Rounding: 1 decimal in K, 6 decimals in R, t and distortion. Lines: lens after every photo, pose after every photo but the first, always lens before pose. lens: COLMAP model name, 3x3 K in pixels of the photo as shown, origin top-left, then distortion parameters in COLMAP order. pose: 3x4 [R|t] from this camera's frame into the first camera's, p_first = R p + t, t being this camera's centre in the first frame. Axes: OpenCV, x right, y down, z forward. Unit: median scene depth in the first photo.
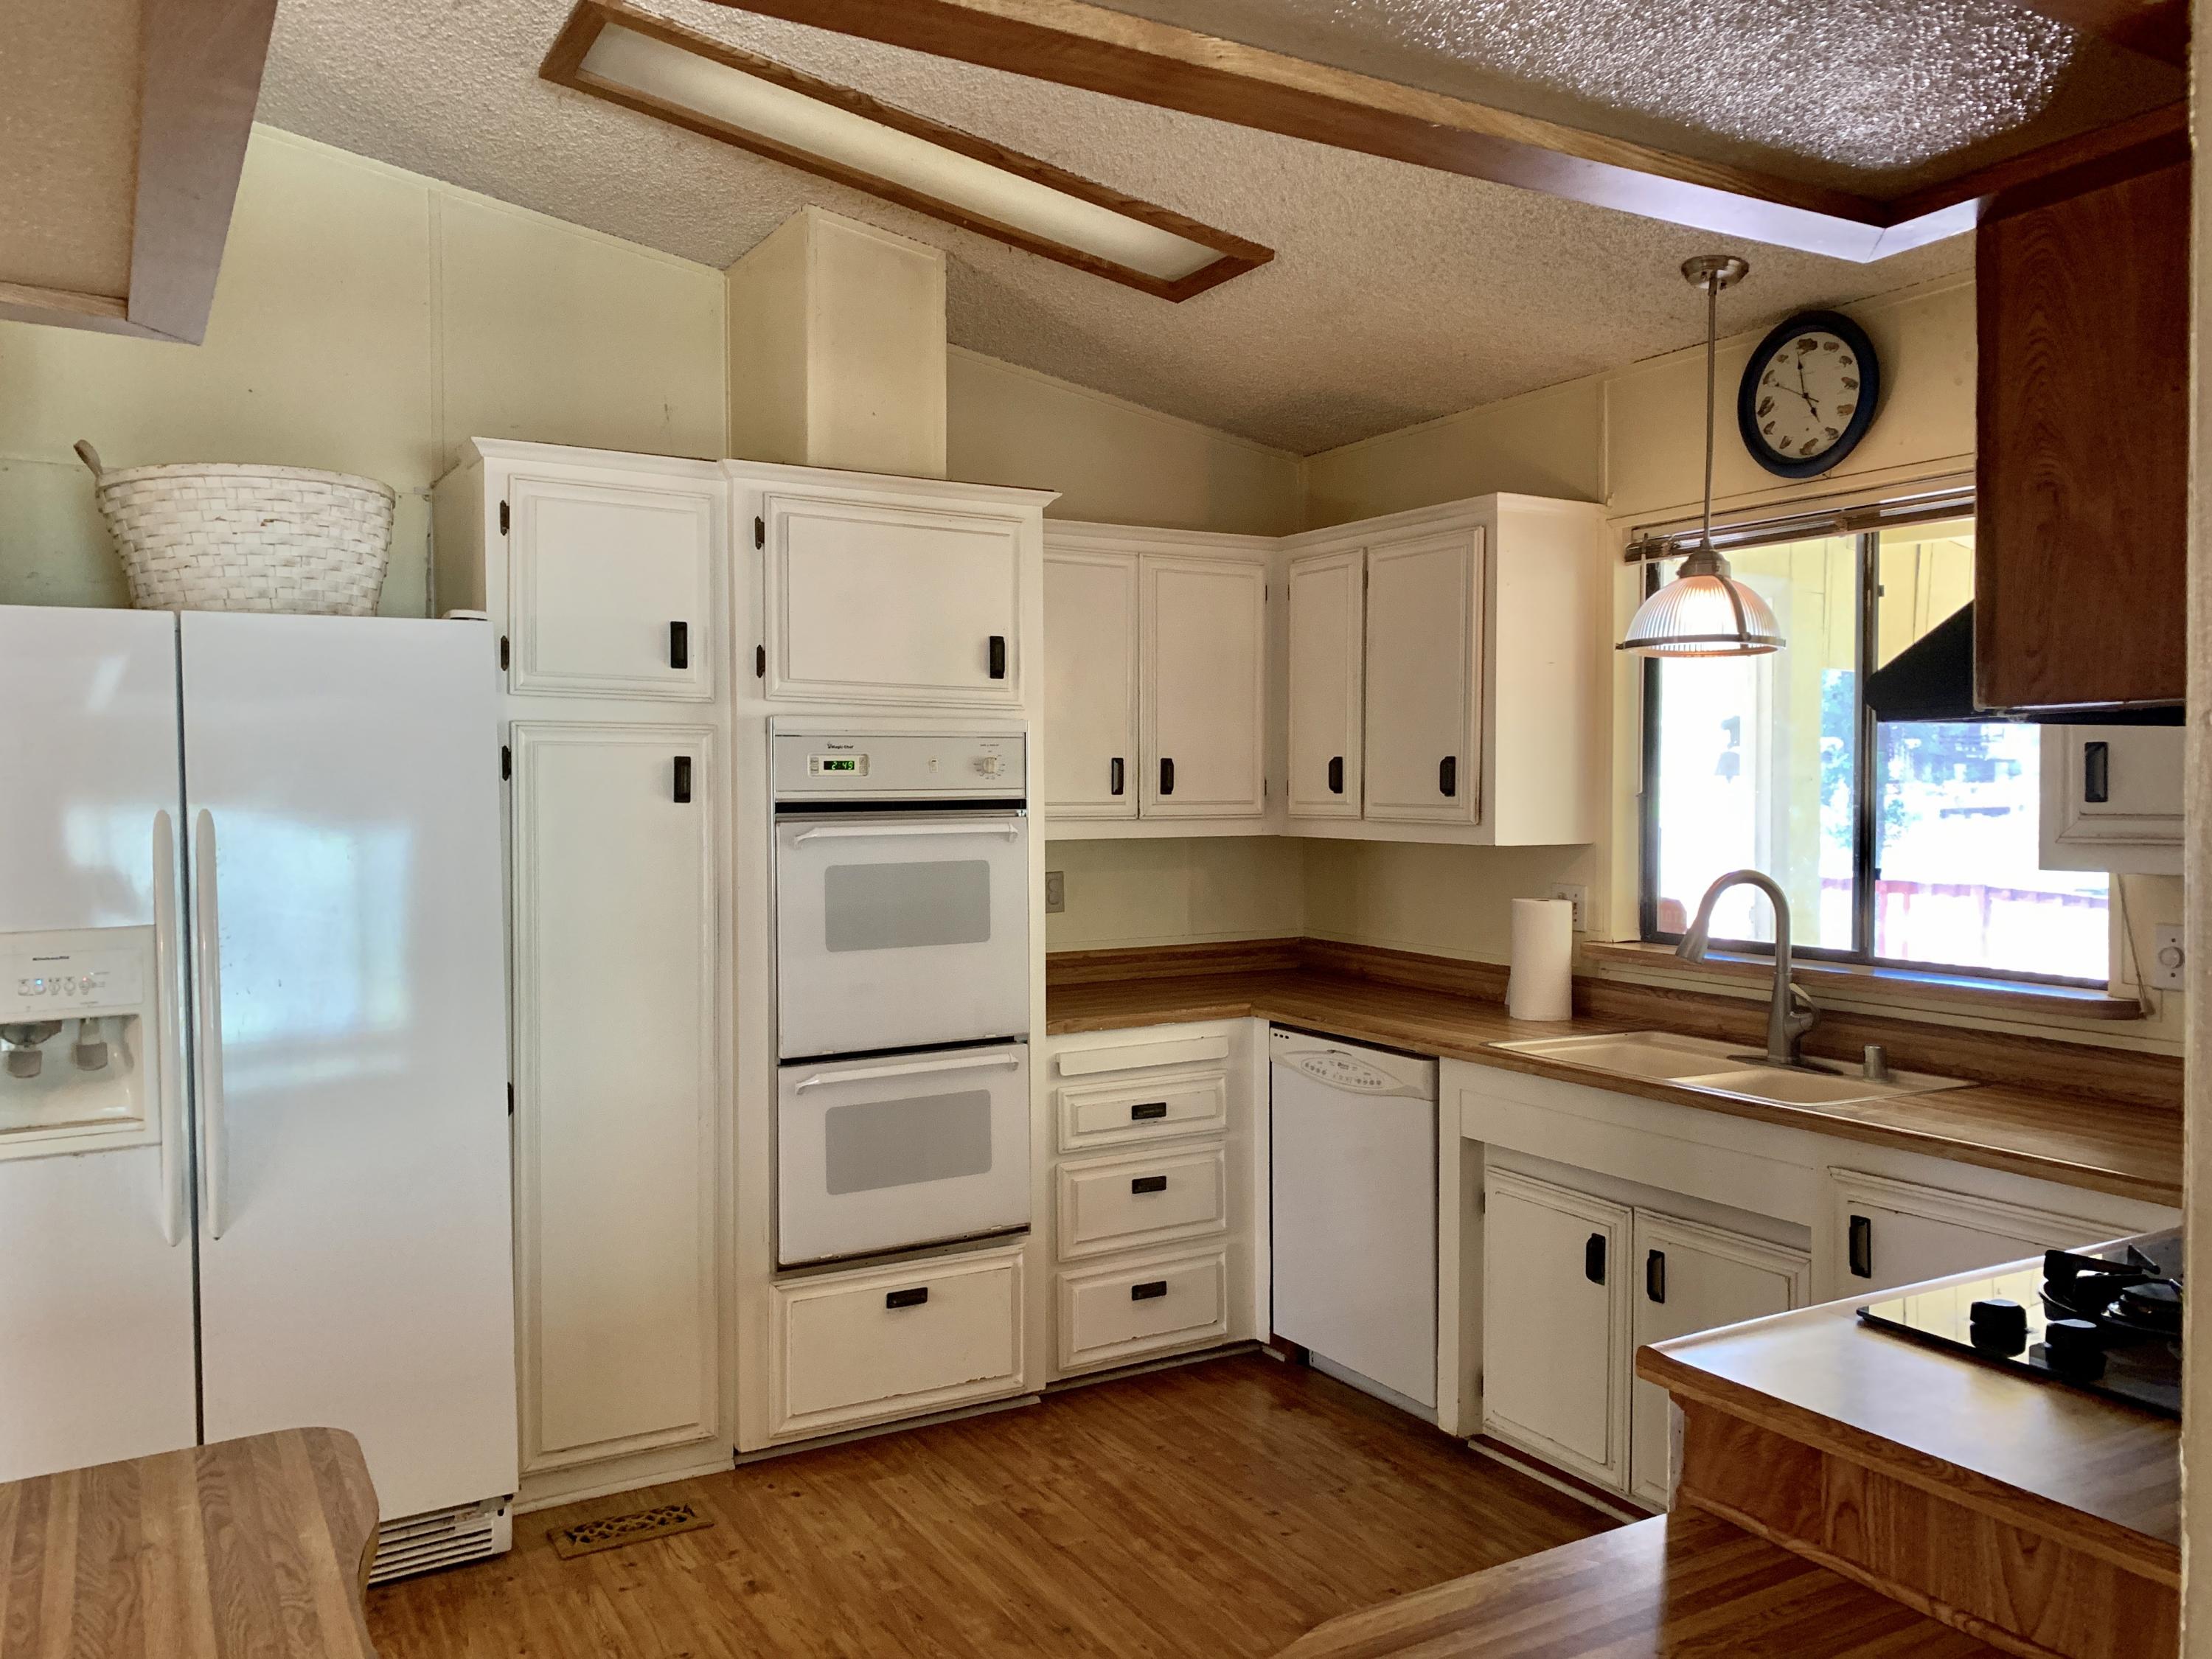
lens RADIAL K [[1699.9, 0, 1097.8], [0, 1699.9, 813.4], [0, 0, 1]] dist [0.025315, -0.020808]
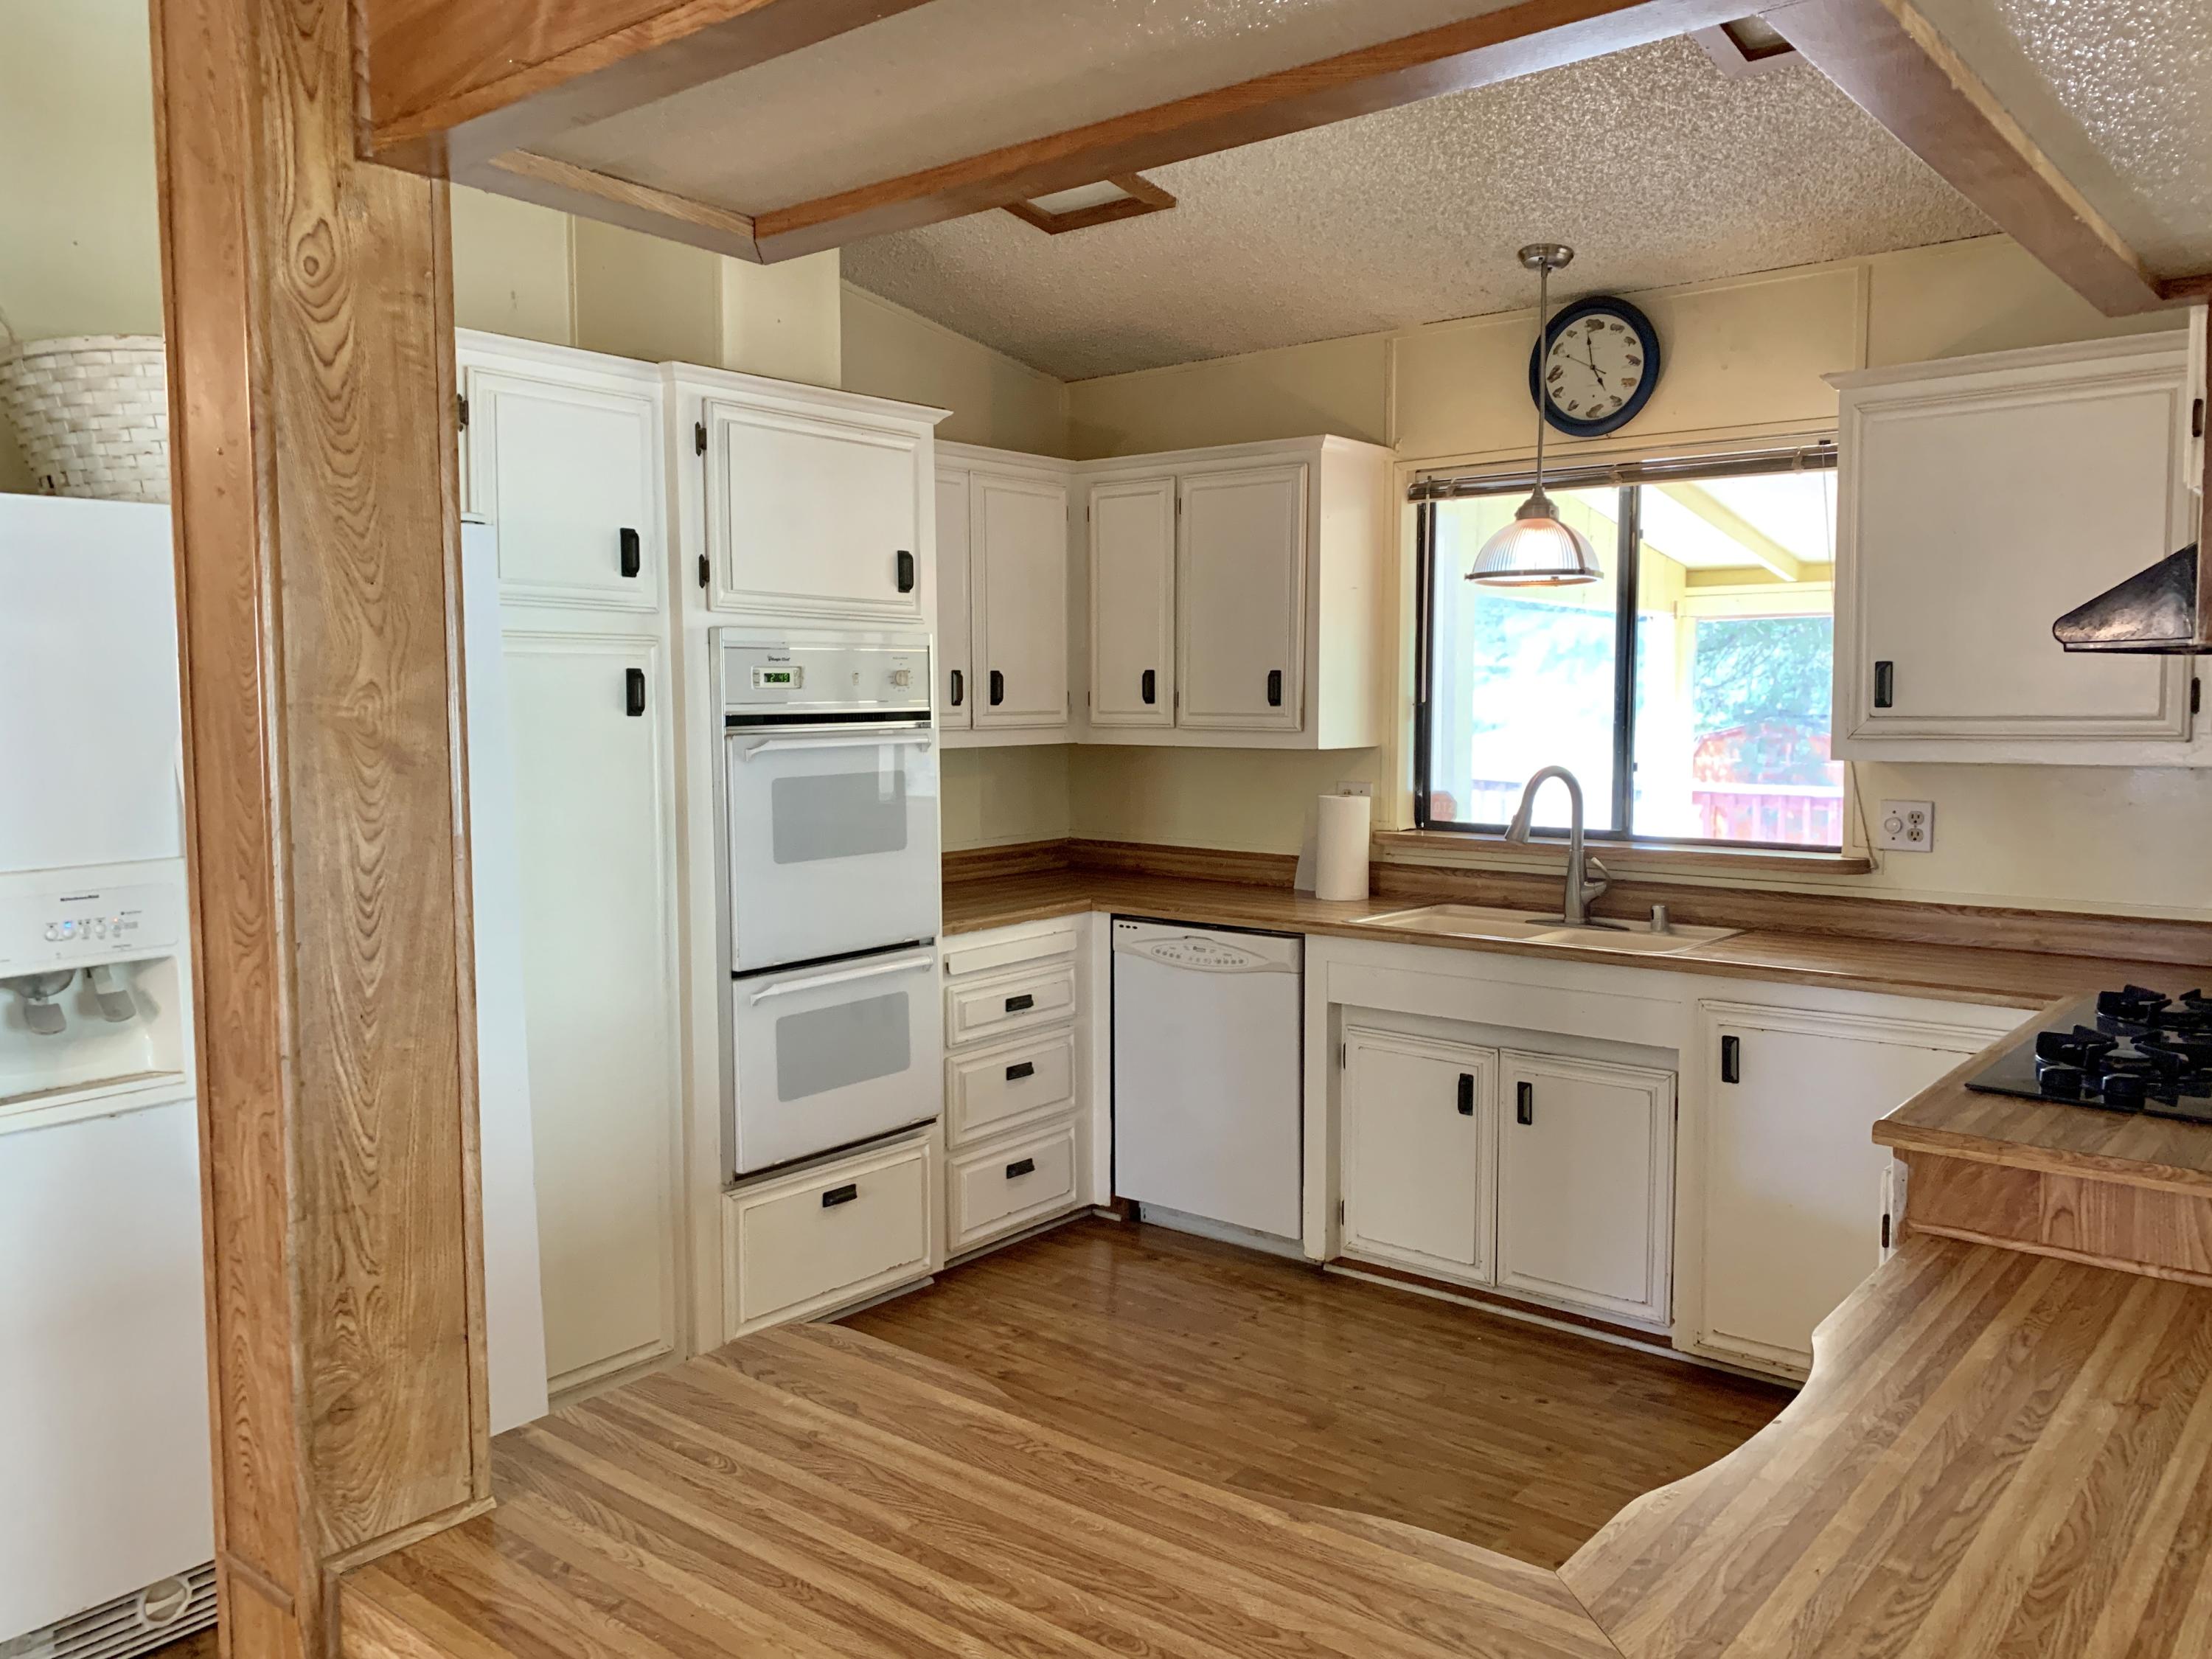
lens RADIAL K [[1699.9, 0, 1104.7], [0, 1699.9, 810.3], [0, 0, 1]] dist [0.025315, -0.020808]
pose [[0.935140, -0.027372, 0.353220, -0.330975], [0.008618, 0.998473, 0.054558, -0.003324], [-0.354175, -0.047976, 0.933948, -0.008114]]
